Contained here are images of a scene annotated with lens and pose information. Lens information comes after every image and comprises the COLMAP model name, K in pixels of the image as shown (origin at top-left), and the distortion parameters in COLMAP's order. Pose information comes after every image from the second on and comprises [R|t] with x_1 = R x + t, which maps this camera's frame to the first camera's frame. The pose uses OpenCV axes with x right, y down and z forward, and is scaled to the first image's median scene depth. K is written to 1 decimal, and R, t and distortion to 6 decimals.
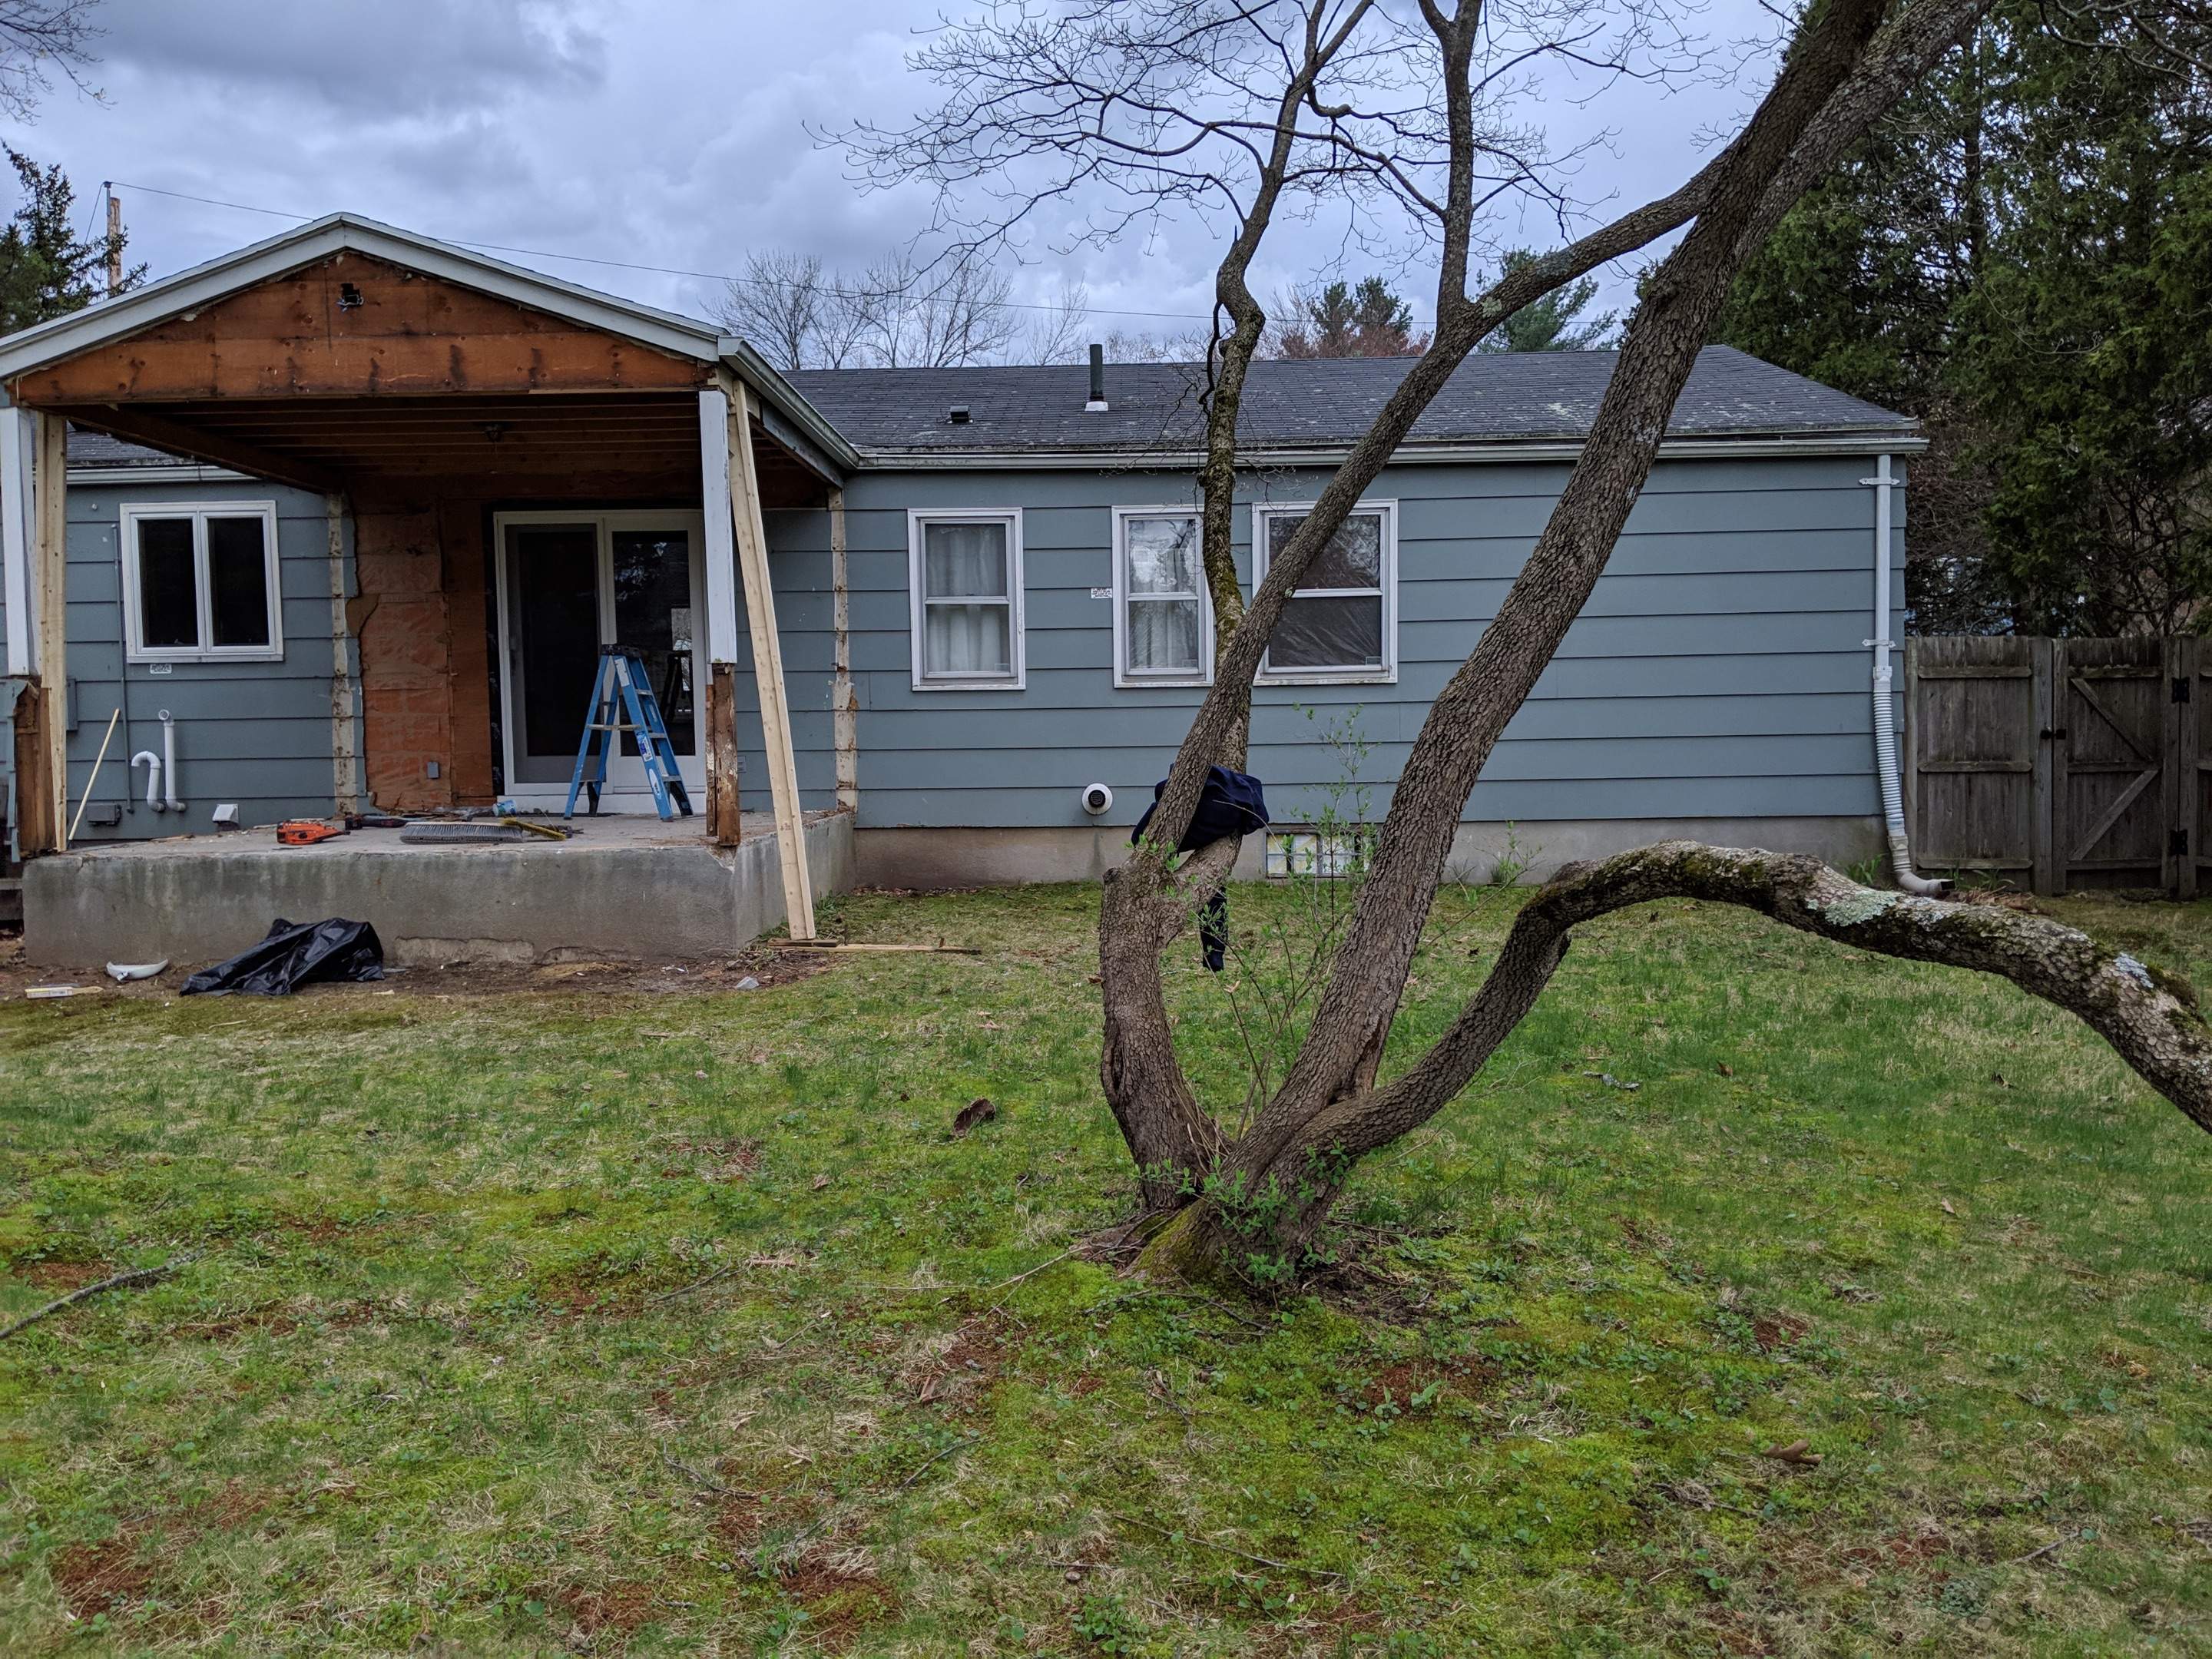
lens RADIAL K [[1784.4, 0, 1093.6], [0, 1784.4, 850.5], [0, 0, 1]] dist [0.078185, -0.117634]
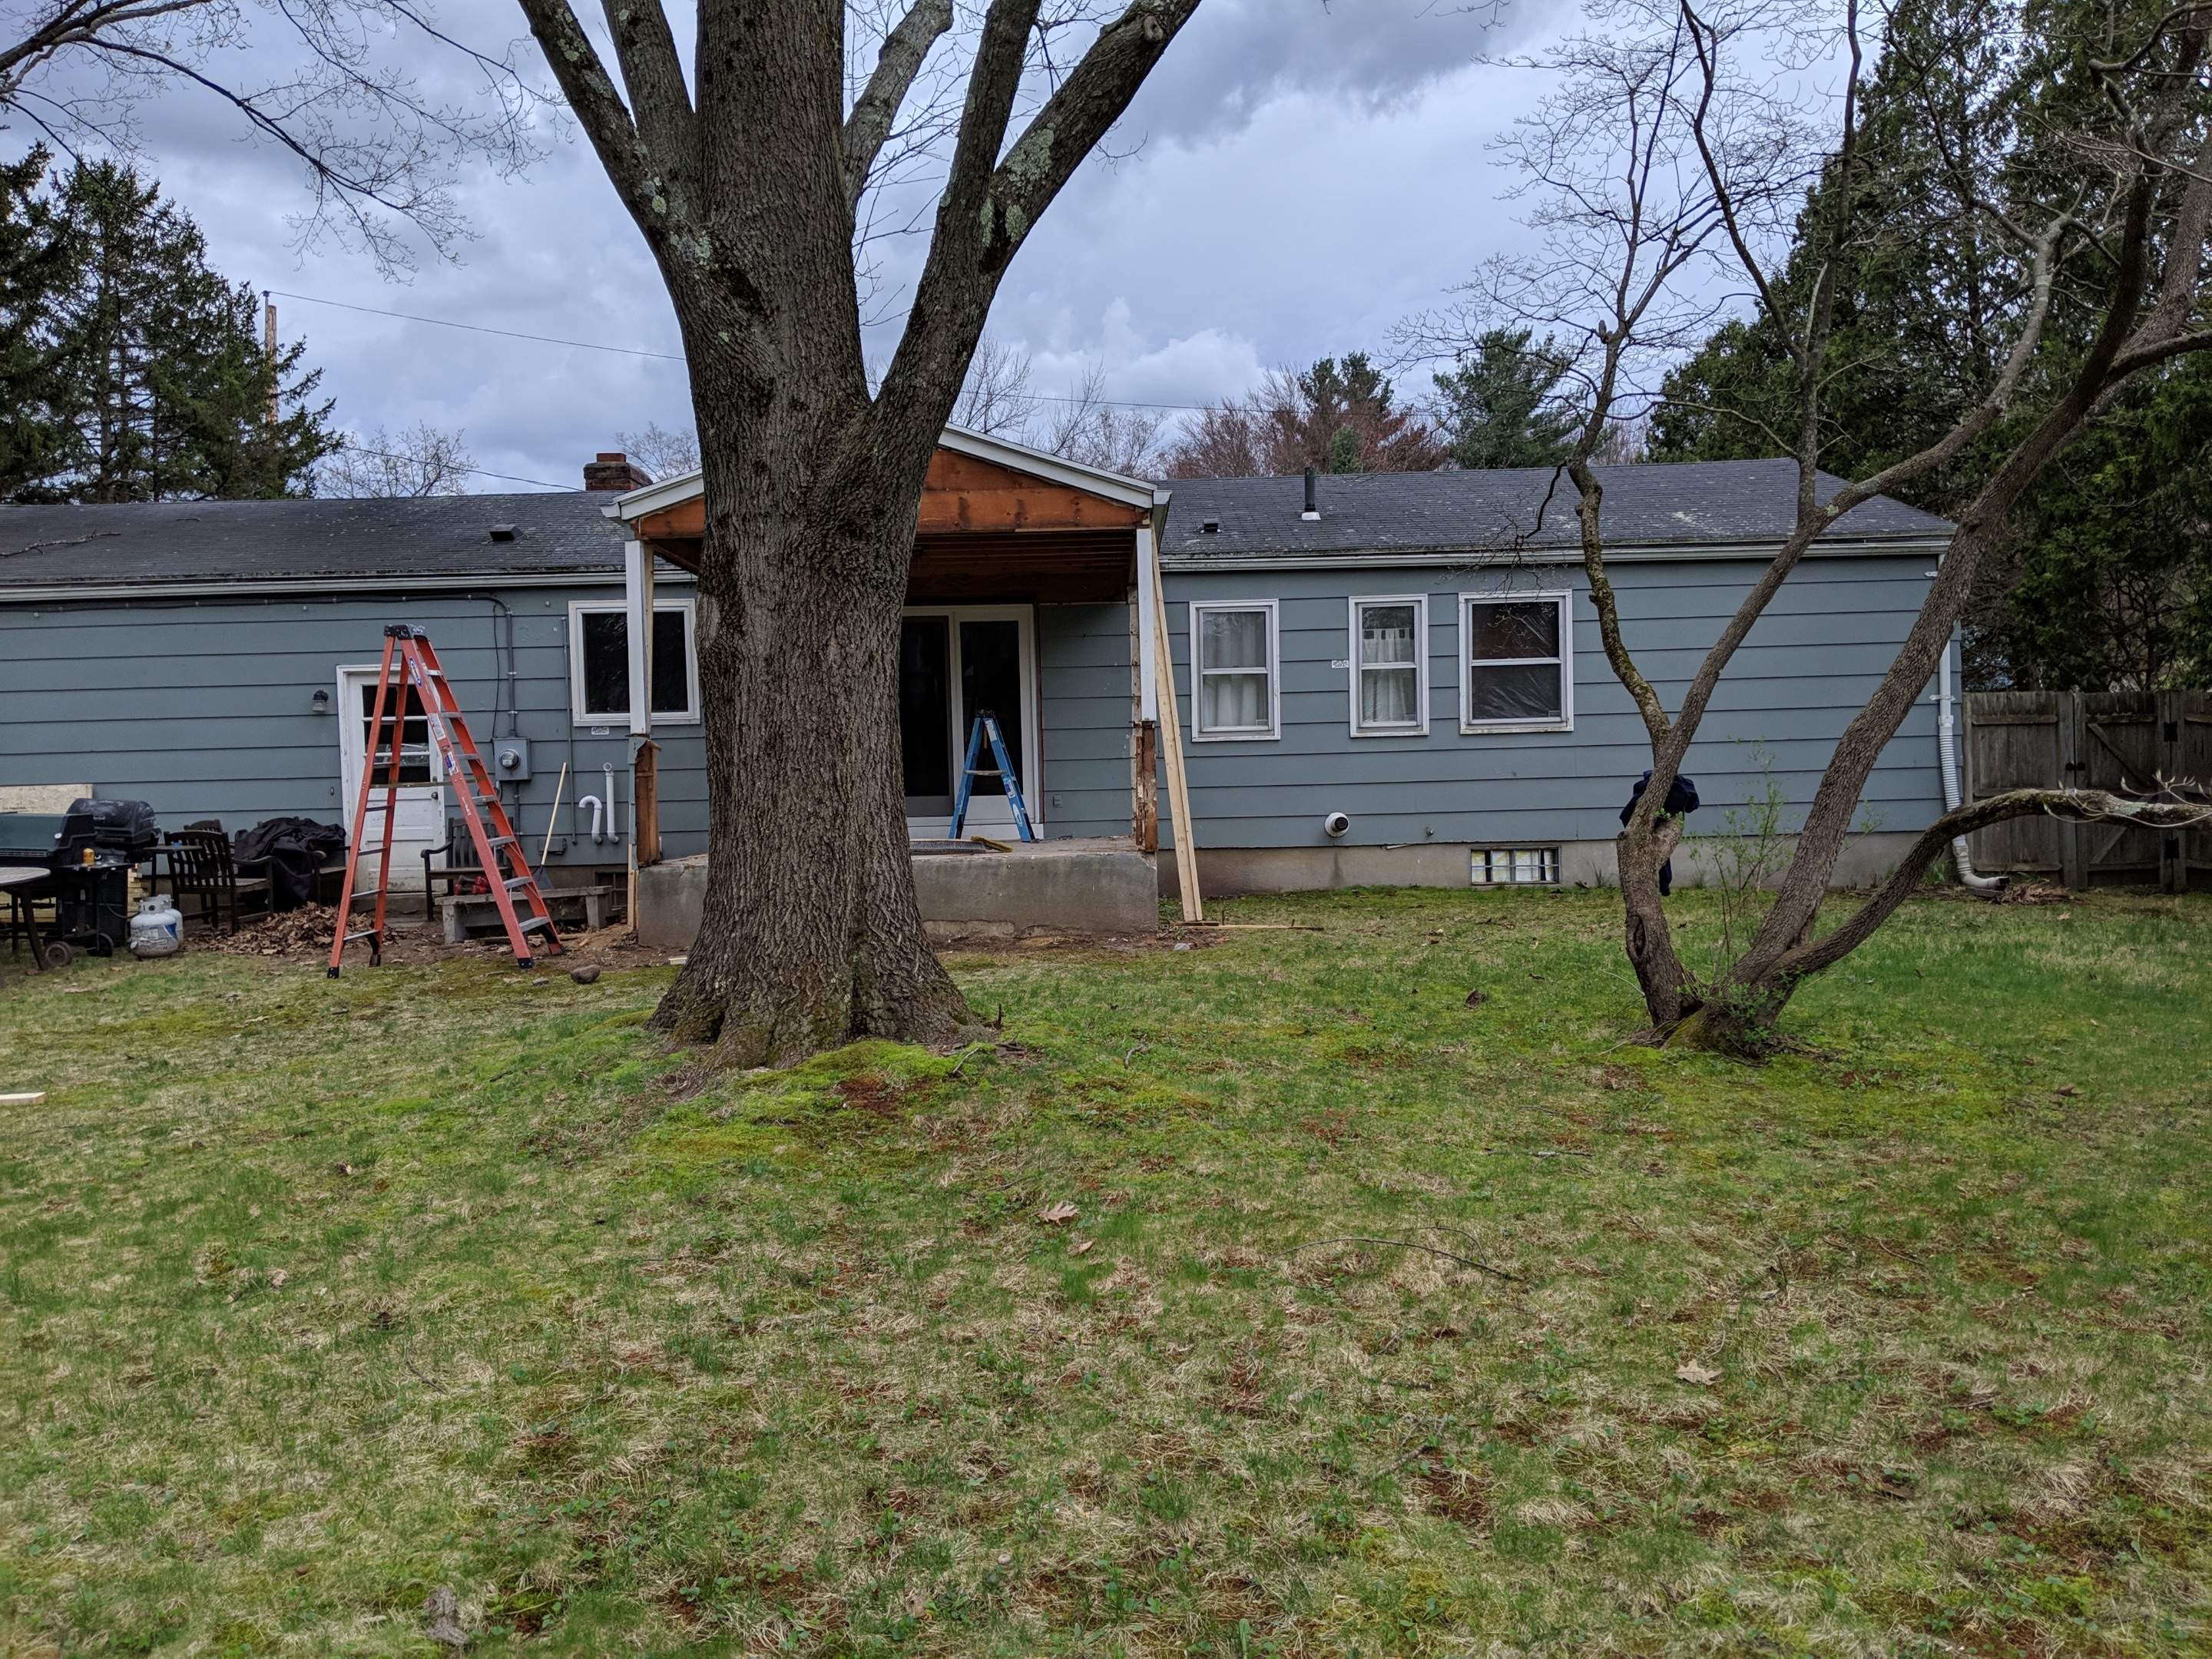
lens RADIAL K [[1784.4, 0, 1101.9], [0, 1784.4, 857.6], [0, 0, 1]] dist [0.078185, -0.117634]
pose [[0.999560, -0.011268, 0.027450, -0.202516], [0.012062, 0.999509, -0.028915, 0.029732], [-0.027111, 0.029233, 0.999205, -0.273277]]
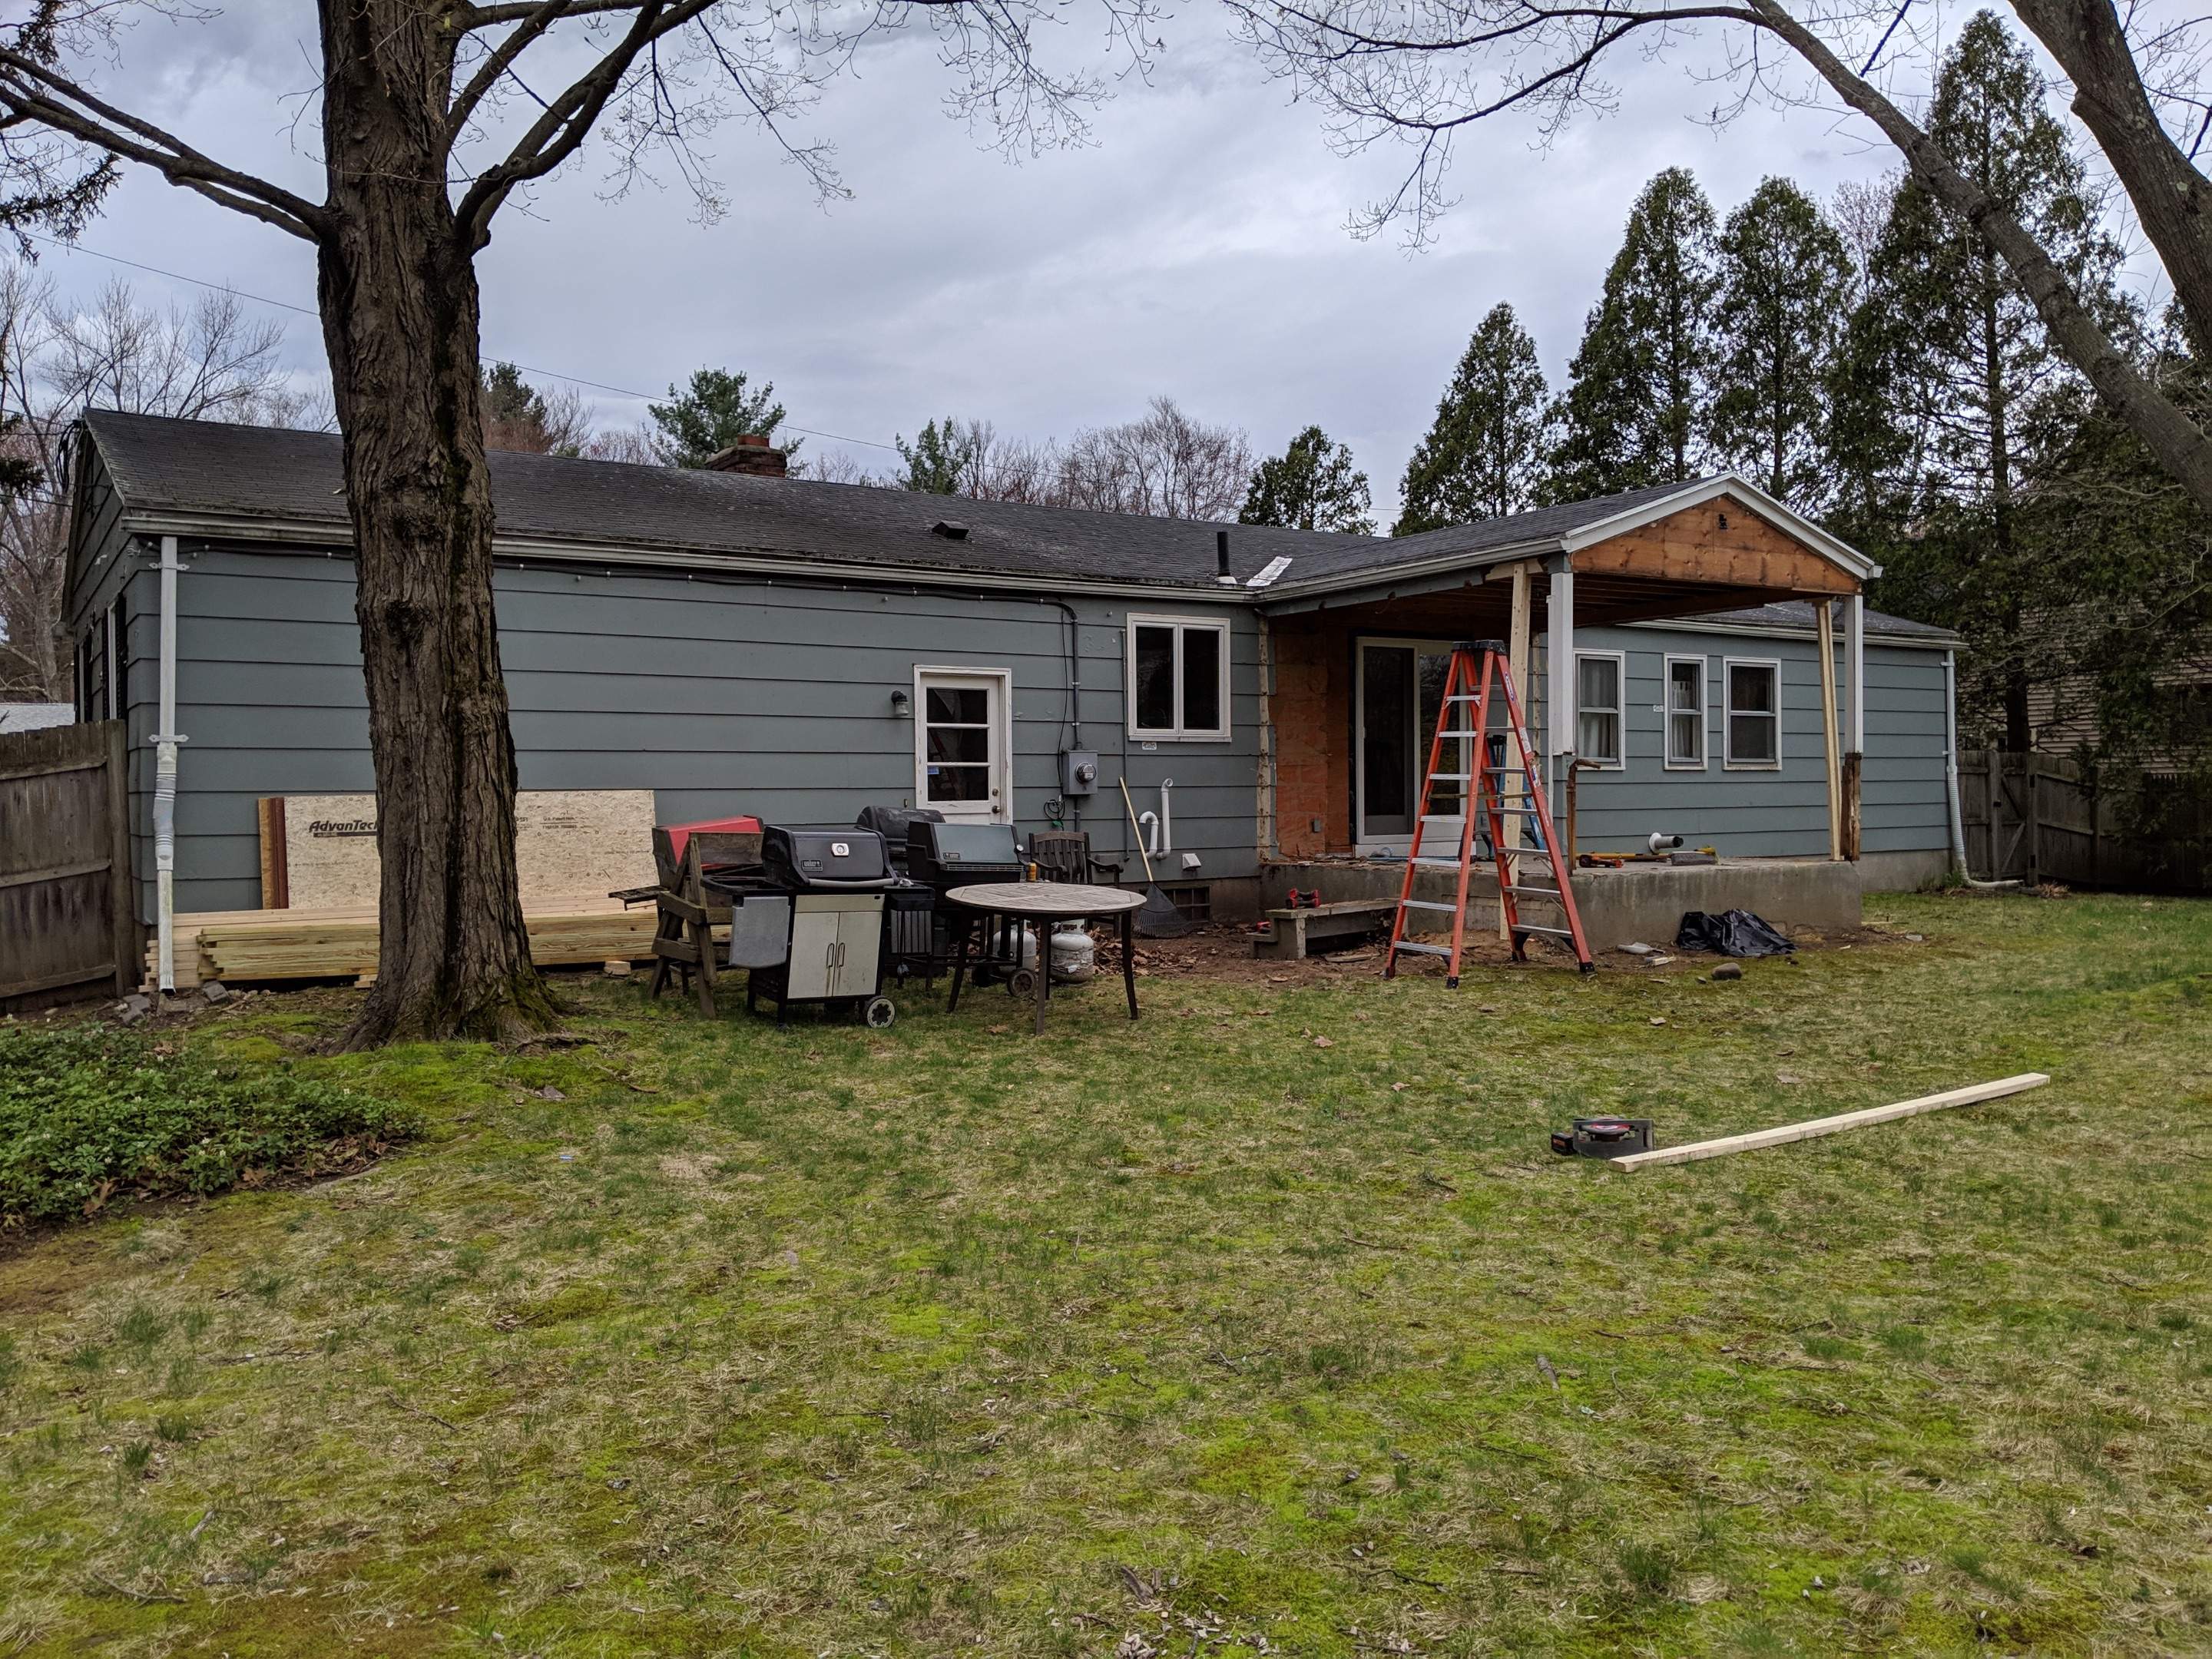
lens RADIAL K [[1784.4, 0, 1119.7], [0, 1784.4, 825.8], [0, 0, 1]] dist [0.078185, -0.117634]
pose [[0.815251, -0.002831, 0.579101, -1.265173], [0.039463, 0.997935, -0.050677, 0.016242], [-0.577761, 0.064168, 0.813679, 0.015907]]
